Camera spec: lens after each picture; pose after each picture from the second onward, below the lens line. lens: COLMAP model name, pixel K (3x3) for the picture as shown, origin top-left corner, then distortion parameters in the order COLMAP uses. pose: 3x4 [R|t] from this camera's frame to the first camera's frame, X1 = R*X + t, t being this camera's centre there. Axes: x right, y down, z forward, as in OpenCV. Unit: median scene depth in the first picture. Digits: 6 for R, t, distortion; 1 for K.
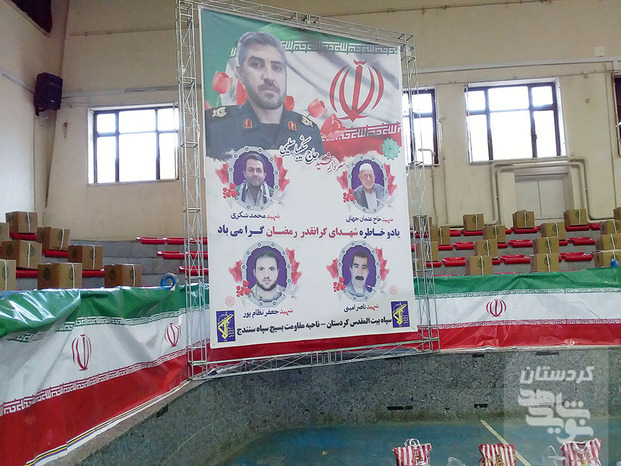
lens RADIAL K [[563.1, 0, 313.8], [0, 563.1, 235.1], [0, 0, 1]] dist [0.106549, -0.173677]
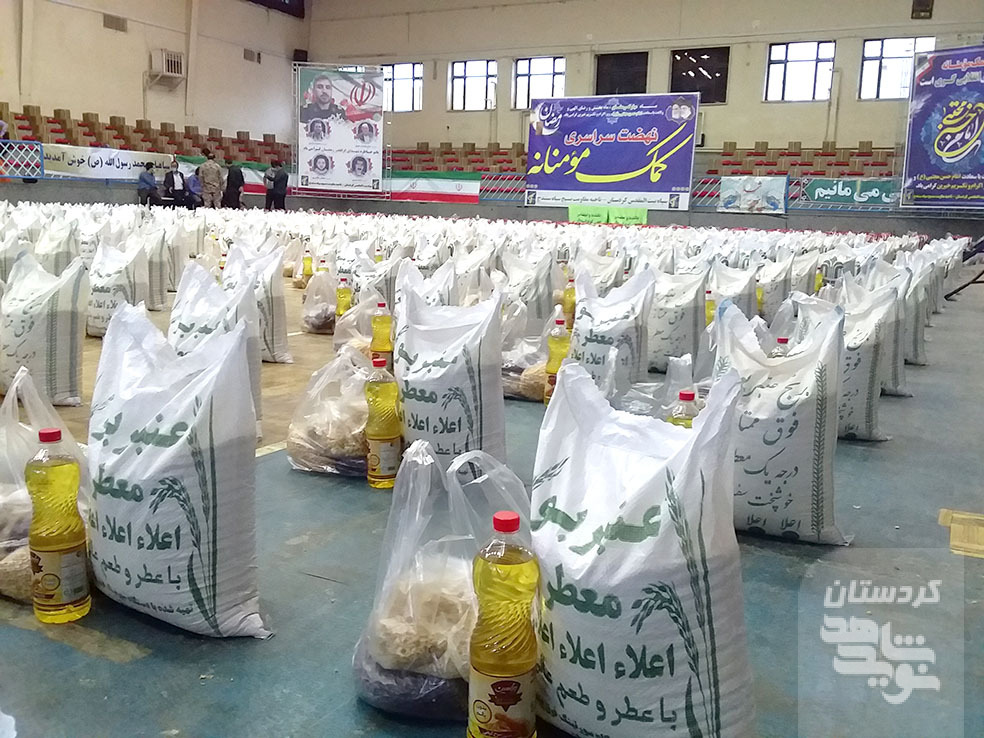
lens RADIAL K [[907.9, 0, 505.2], [0, 907.9, 373.3], [0, 0, 1]] dist [0.094073, -0.205923]
pose [[0.910666, 0.145488, -0.386679, 2.524968], [-0.039057, 0.962069, 0.269997, -0.188015], [0.411294, -0.230775, 0.881805, -2.757385]]
